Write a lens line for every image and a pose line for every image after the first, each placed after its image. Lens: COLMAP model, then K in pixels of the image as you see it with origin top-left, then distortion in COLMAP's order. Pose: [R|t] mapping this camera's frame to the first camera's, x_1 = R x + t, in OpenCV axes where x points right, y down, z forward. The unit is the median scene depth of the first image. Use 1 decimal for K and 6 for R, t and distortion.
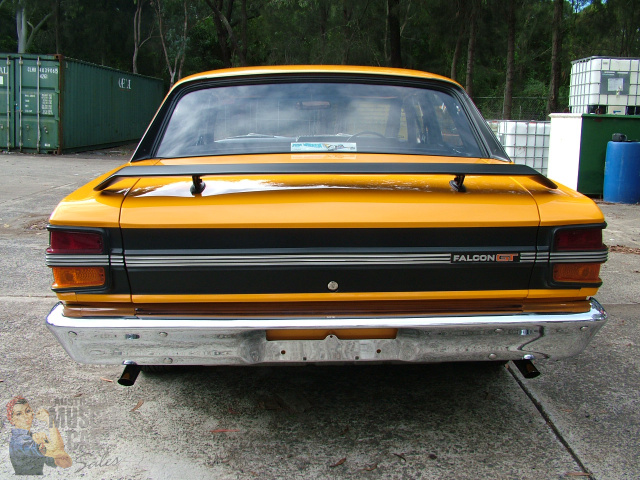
lens RADIAL K [[658.1, 0, 331.0], [0, 658.1, 241.2], [0, 0, 1]] dist [-0.118927, 0.065826]
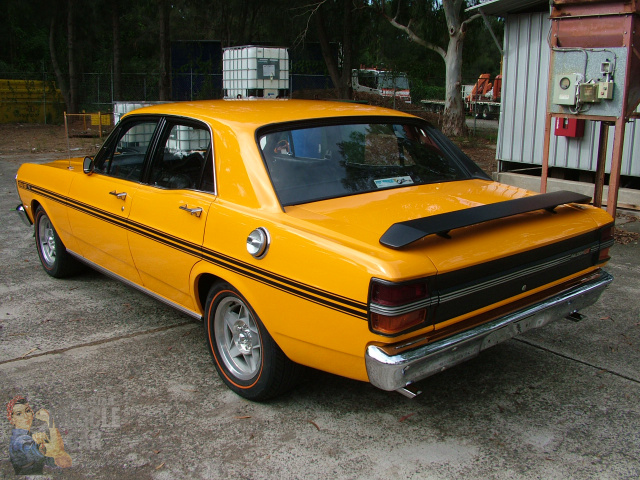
lens RADIAL K [[658.1, 0, 331.0], [0, 658.1, 241.2], [0, 0, 1]] dist [-0.118927, 0.065826]
pose [[0.785649, -0.142200, 0.602108, -0.880255], [0.110548, 0.989831, 0.089522, -0.157063], [-0.608715, -0.003771, 0.793380, 0.075846]]
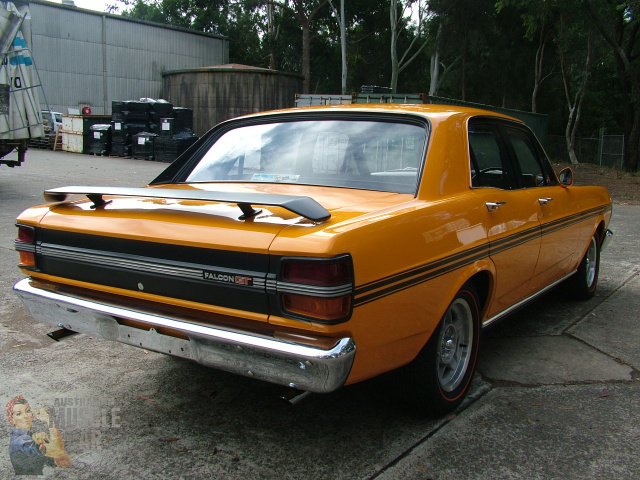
lens RADIAL K [[658.1, 0, 331.0], [0, 658.1, 241.2], [0, 0, 1]] dist [-0.118927, 0.065826]
pose [[0.806469, 0.080716, -0.585742, 0.740705], [-0.111542, 0.993620, -0.016653, -0.027528], [0.580661, 0.078764, 0.810327, 0.146672]]
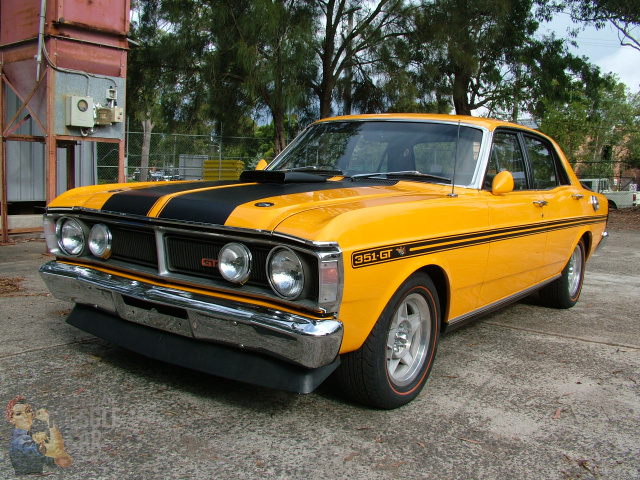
lens RADIAL K [[658.1, 0, 331.0], [0, 658.1, 241.2], [0, 0, 1]] dist [-0.118927, 0.065826]
pose [[-0.786759, -0.109154, 0.607533, -0.914946], [0.065341, 0.963983, 0.257813, -0.524288], [-0.613793, 0.242533, -0.751290, 3.011699]]
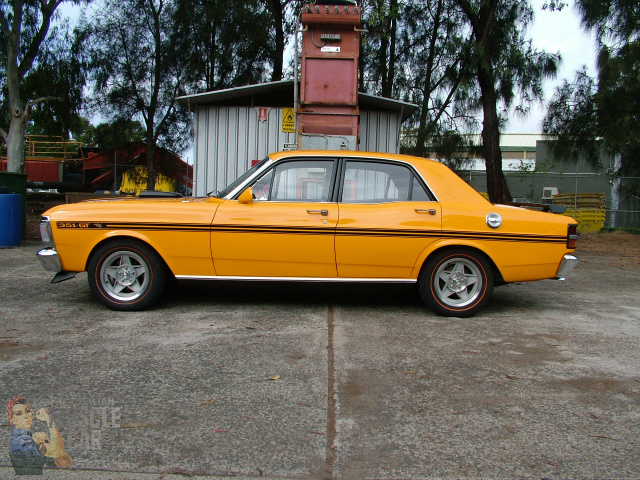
lens RADIAL K [[658.1, 0, 331.0], [0, 658.1, 241.2], [0, 0, 1]] dist [-0.118927, 0.065826]
pose [[0.008513, -0.077119, 0.996986, -2.378155], [0.152436, 0.985469, 0.074927, -0.238882], [-0.988277, 0.151339, 0.020145, 1.463573]]
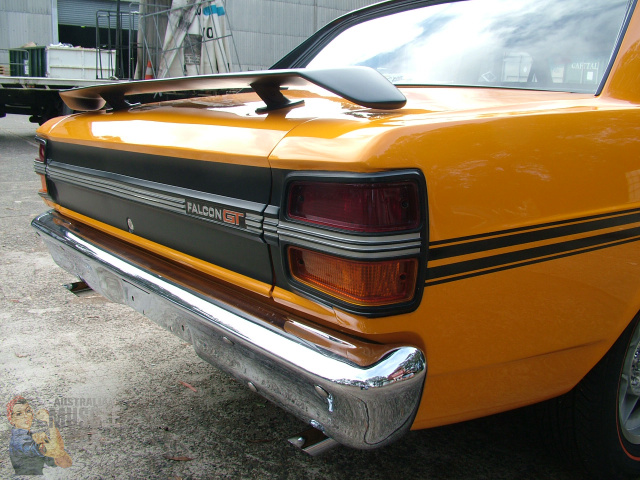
lens RADIAL K [[658.1, 0, 331.0], [0, 658.1, 241.2], [0, 0, 1]] dist [-0.118927, 0.065826]
pose [[0.582618, 0.158366, -0.797168, 0.574755], [-0.164992, 0.983455, 0.074788, -0.009150], [0.795823, 0.087954, 0.599107, 0.526250]]
